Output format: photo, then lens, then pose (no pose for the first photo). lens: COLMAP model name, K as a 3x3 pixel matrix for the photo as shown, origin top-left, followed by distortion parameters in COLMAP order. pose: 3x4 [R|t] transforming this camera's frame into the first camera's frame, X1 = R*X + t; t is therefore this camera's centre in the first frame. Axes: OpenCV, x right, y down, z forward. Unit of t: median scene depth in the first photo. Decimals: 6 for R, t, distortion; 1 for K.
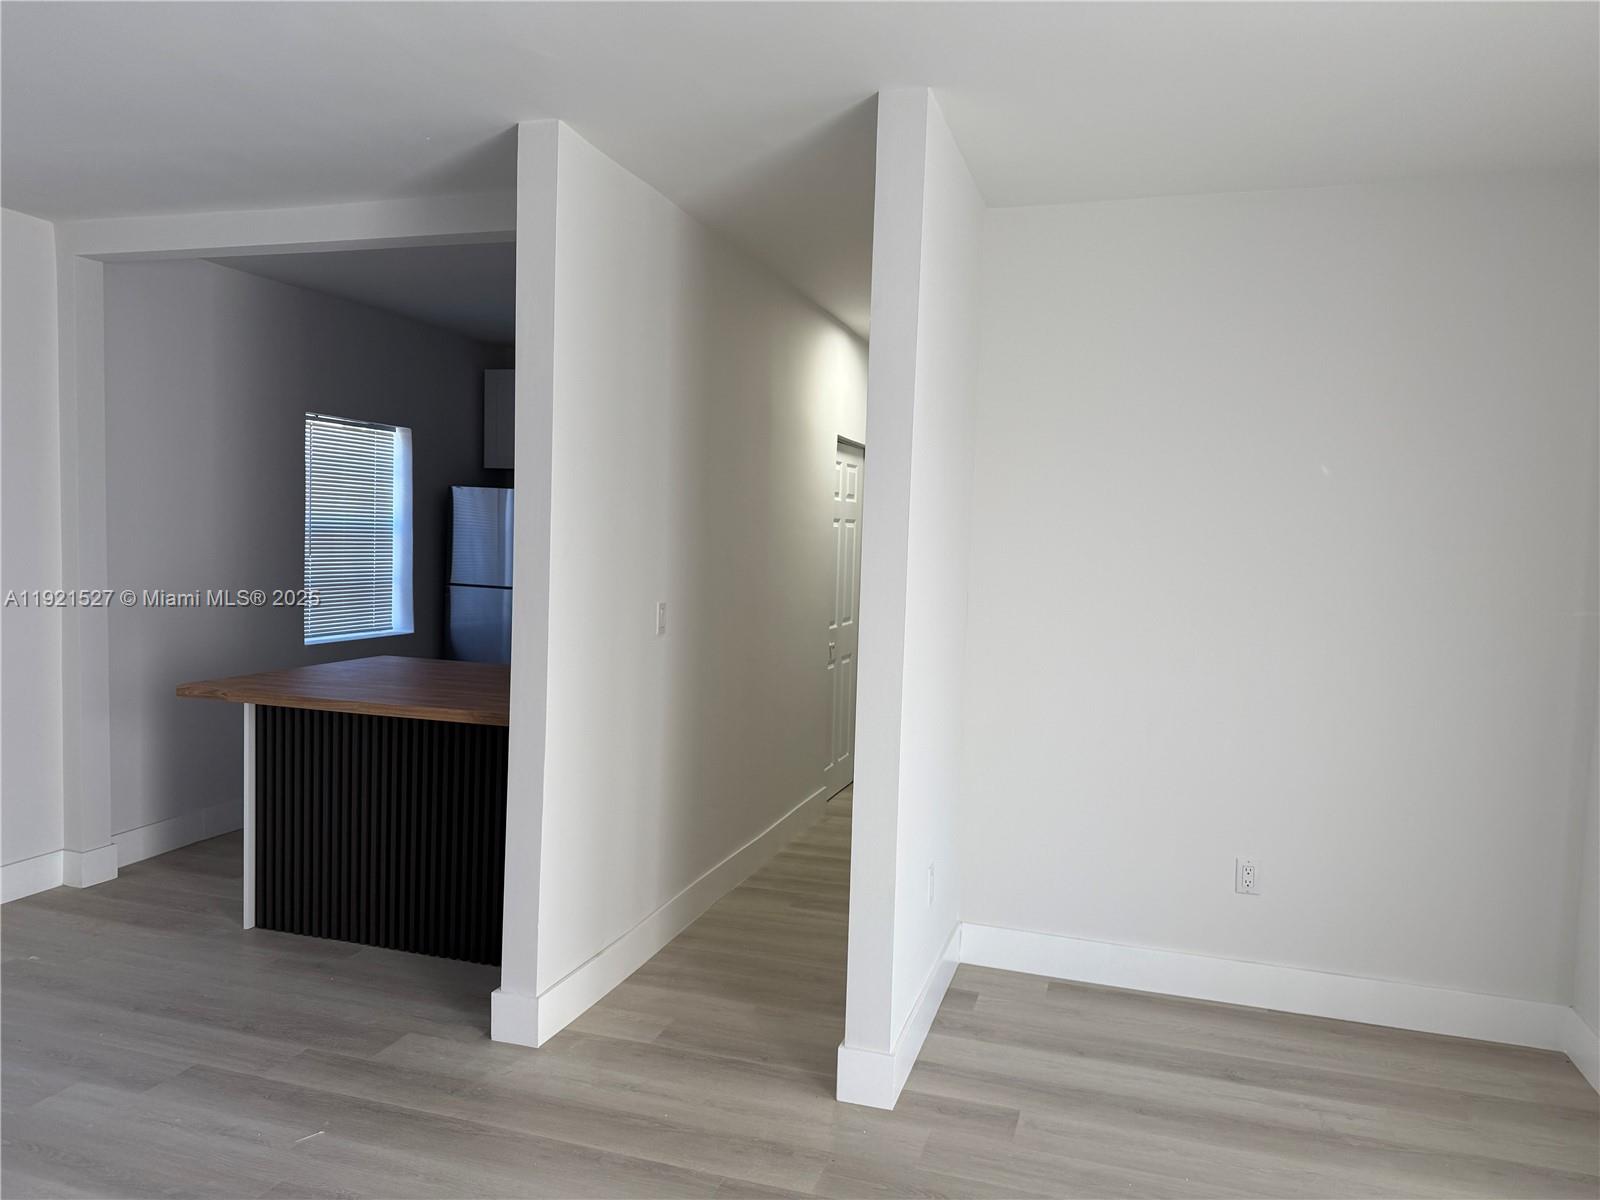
lens RADIAL K [[1138.8, 0, 800.0], [0, 1138.8, 600.0], [0, 0, 1]] dist [-0.052056, 0.056480]
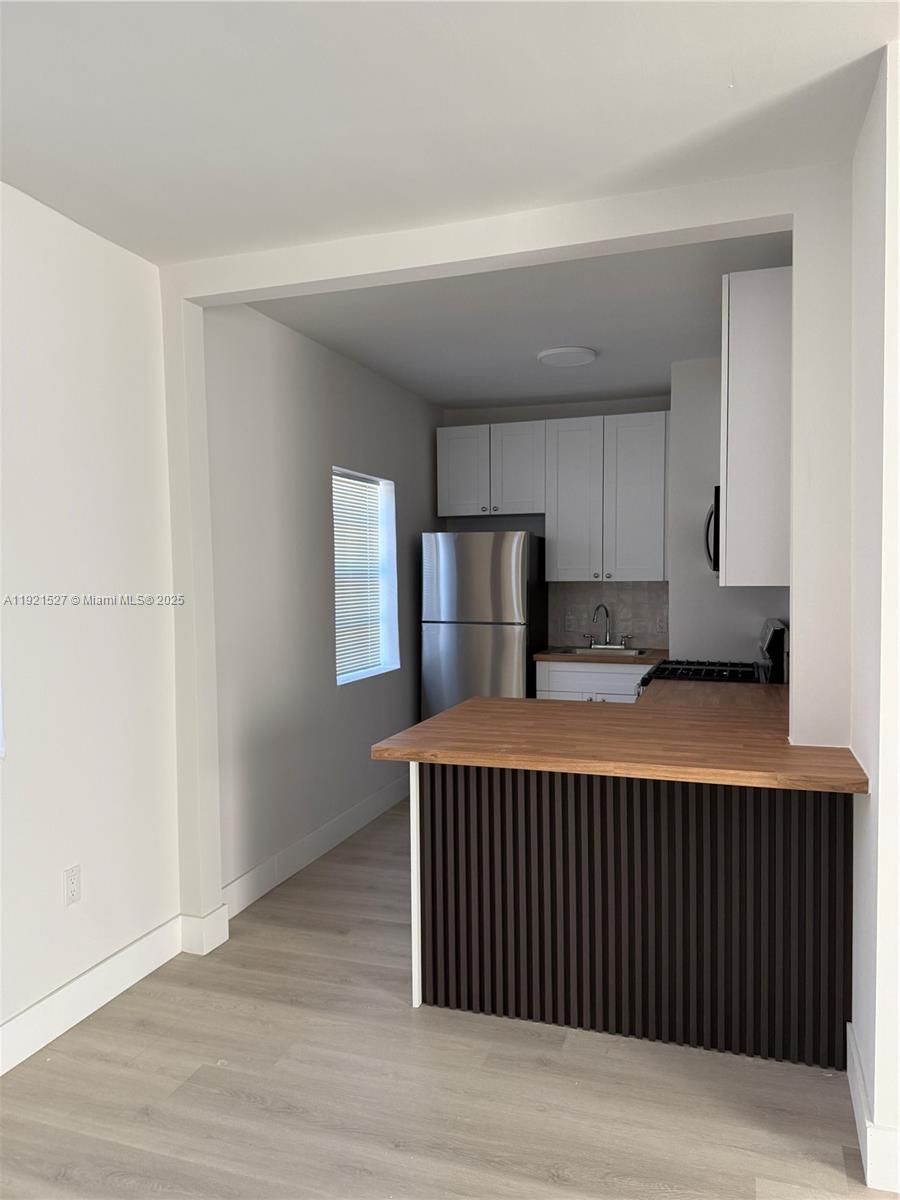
lens RADIAL K [[845.9, 0, 453.5], [0, 845.9, 605.1], [0, 0, 1]] dist [0.021674, -0.033257]
pose [[0.998600, -0.043026, -0.030764, -0.391890], [0.042429, 0.998903, -0.019800, -0.019476], [0.031582, 0.018467, 0.999331, 0.278180]]
